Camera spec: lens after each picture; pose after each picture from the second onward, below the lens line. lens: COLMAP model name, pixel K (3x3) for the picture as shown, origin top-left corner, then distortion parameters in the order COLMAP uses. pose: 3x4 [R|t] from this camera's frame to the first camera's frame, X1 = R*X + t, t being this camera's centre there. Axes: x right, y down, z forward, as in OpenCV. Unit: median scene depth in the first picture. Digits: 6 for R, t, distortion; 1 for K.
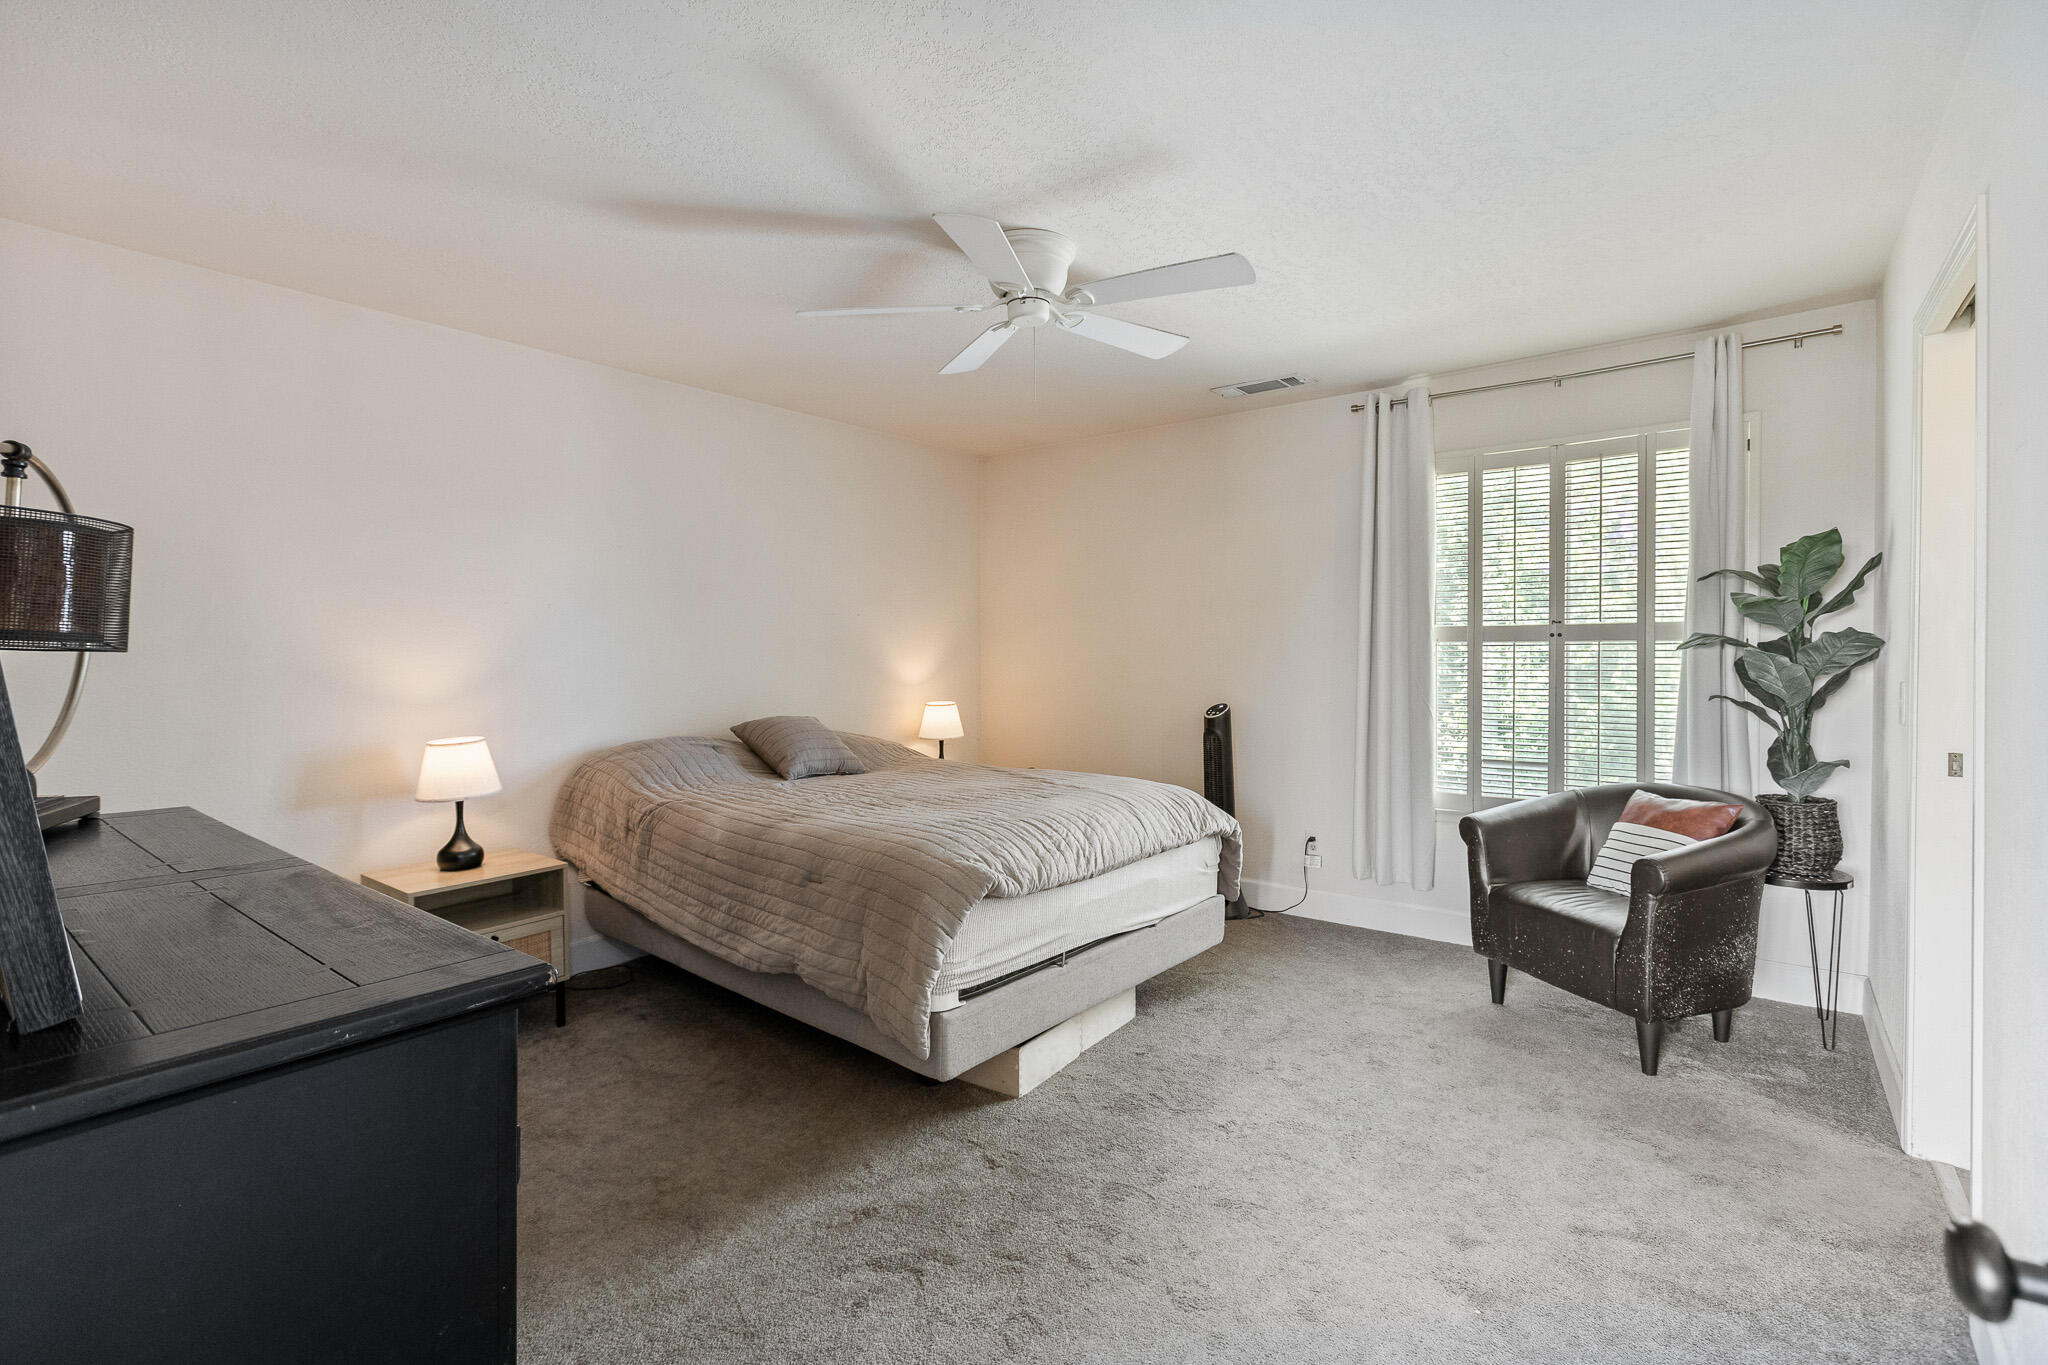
lens RADIAL K [[910.7, 0, 1025.5], [0, 910.7, 648.0], [0, 0, 1]] dist [0.001630, 0.000306]
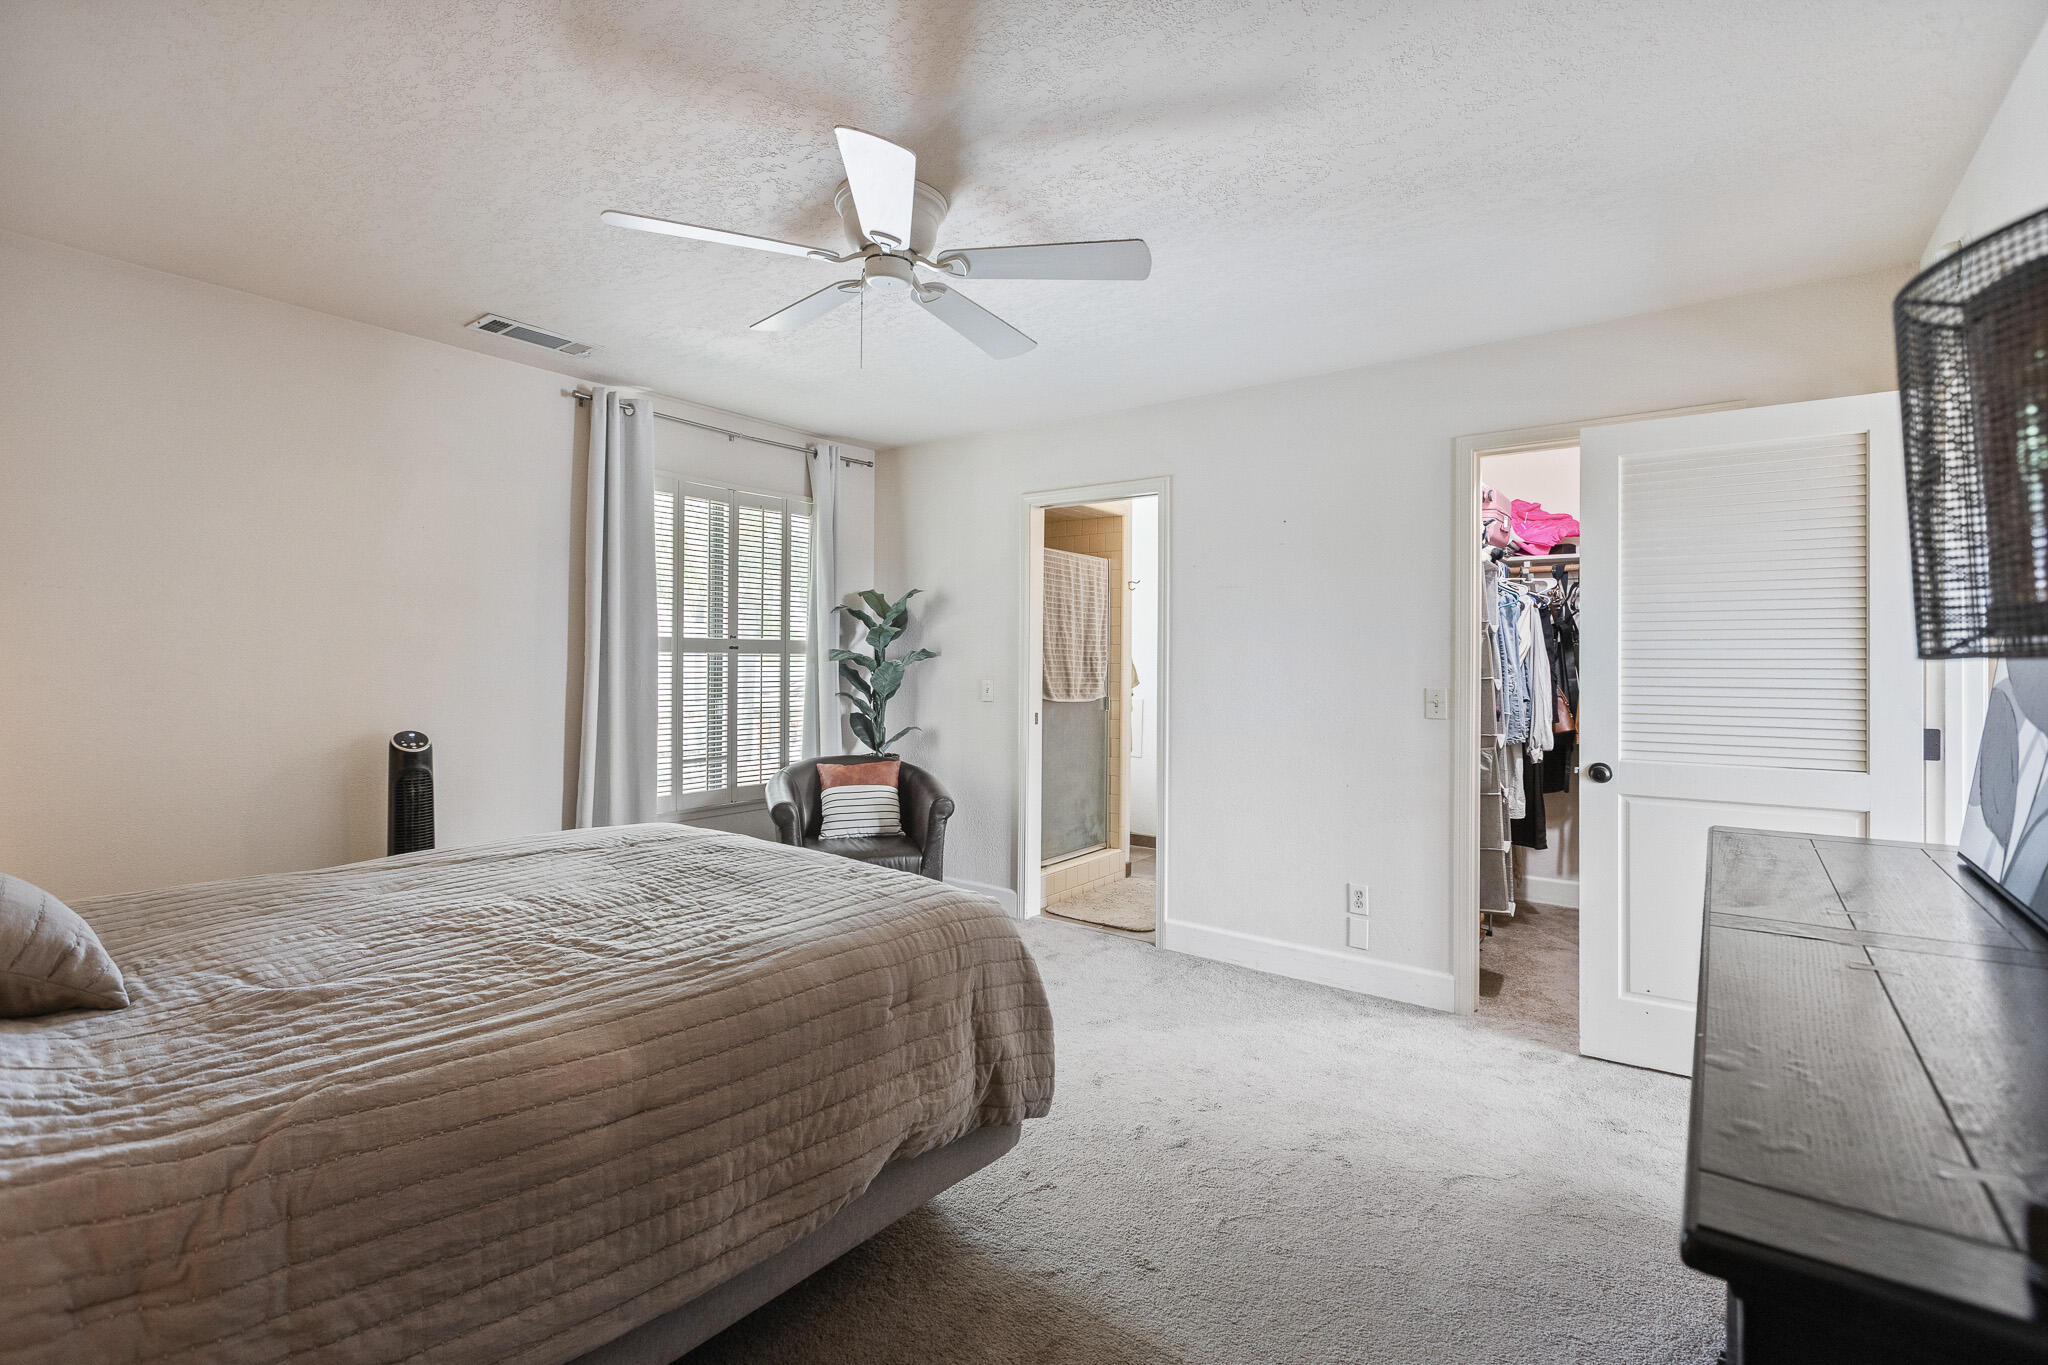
lens RADIAL K [[907.8, 0, 1017.3], [0, 907.8, 660.1], [0, 0, 1]] dist [0.000937, 0.000289]
pose [[-0.013893, 0.002480, 0.999900, -0.641442], [-0.010715, 0.999939, -0.002629, 0.001634], [-0.999846, -0.010751, -0.013866, 0.659205]]
